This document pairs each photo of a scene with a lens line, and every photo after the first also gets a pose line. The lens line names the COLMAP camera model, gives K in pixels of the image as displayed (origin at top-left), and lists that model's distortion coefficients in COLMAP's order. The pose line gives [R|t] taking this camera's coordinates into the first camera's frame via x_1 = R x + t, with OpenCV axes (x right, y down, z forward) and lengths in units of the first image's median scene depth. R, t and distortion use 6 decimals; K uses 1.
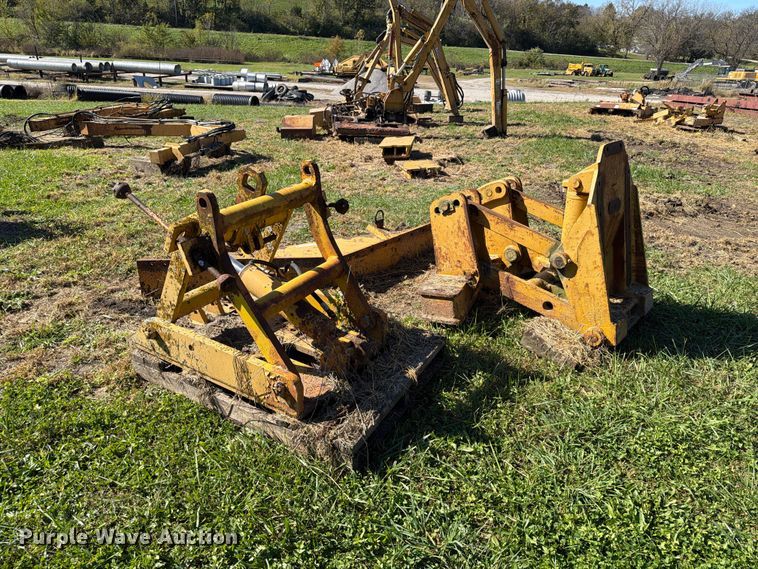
lens RADIAL K [[542.3, 0, 375.8], [0, 542.3, 287.1], [0, 0, 1]] dist [0.022988, -0.031827]
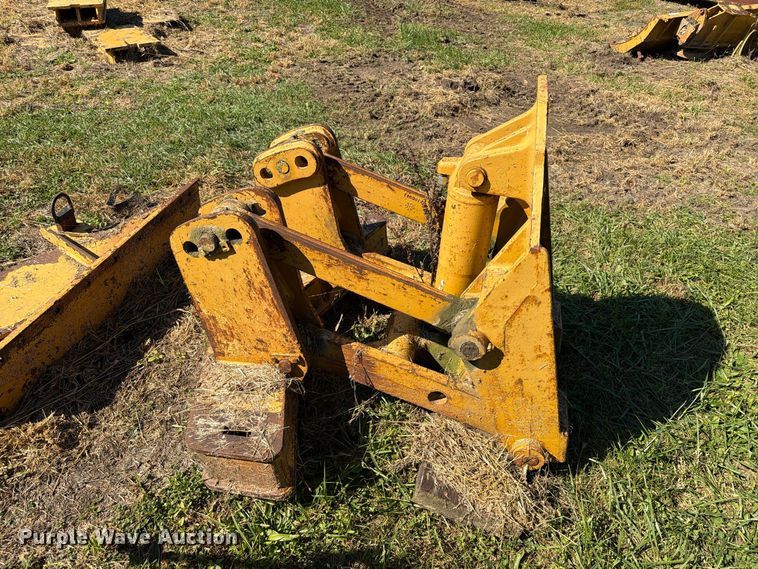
lens RADIAL K [[537.9, 0, 379.6], [0, 537.9, 272.6], [0, 0, 1]] dist [0.040245, -0.034955]
pose [[0.889921, -0.221959, 0.398466, 0.019954], [0.116047, 0.955041, 0.272817, -0.065446], [-0.441105, -0.196545, 0.875669, 0.154064]]
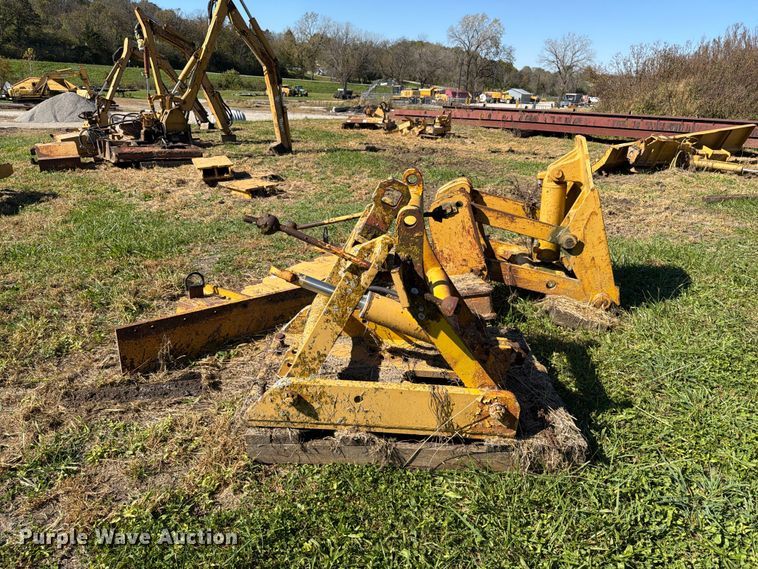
lens RADIAL K [[537.5, 0, 371.0], [0, 537.5, 277.9], [0, 0, 1]] dist [0.106355, -0.160380]
pose [[0.869123, -0.170836, 0.464155, -0.141977], [0.193751, 0.981049, -0.001714, -0.013122], [-0.455066, 0.091420, 0.885752, 0.046754]]
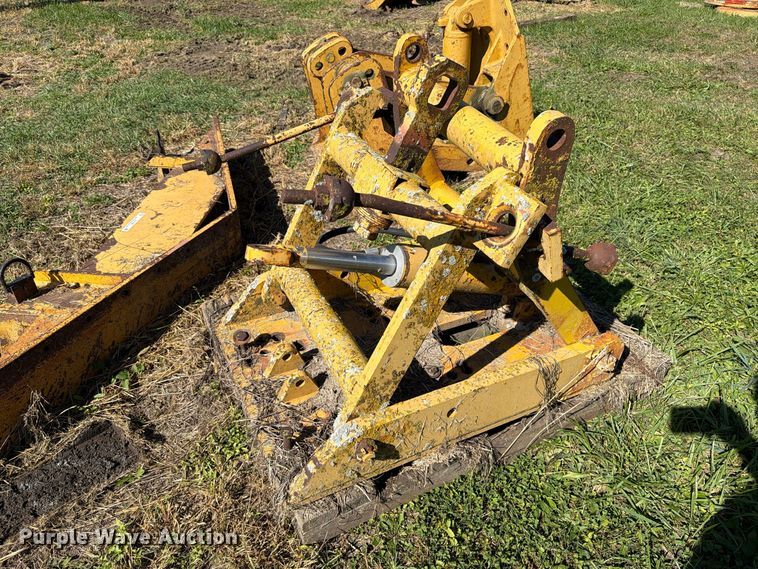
lens RADIAL K [[542.3, 0, 375.8], [0, 542.3, 287.1], [0, 0, 1]] dist [0.022988, -0.031827]
pose [[0.532158, -0.499508, 0.683594, -0.148183], [0.336270, 0.865698, 0.370796, -0.049596], [-0.777001, 0.032550, 0.628657, 0.143784]]
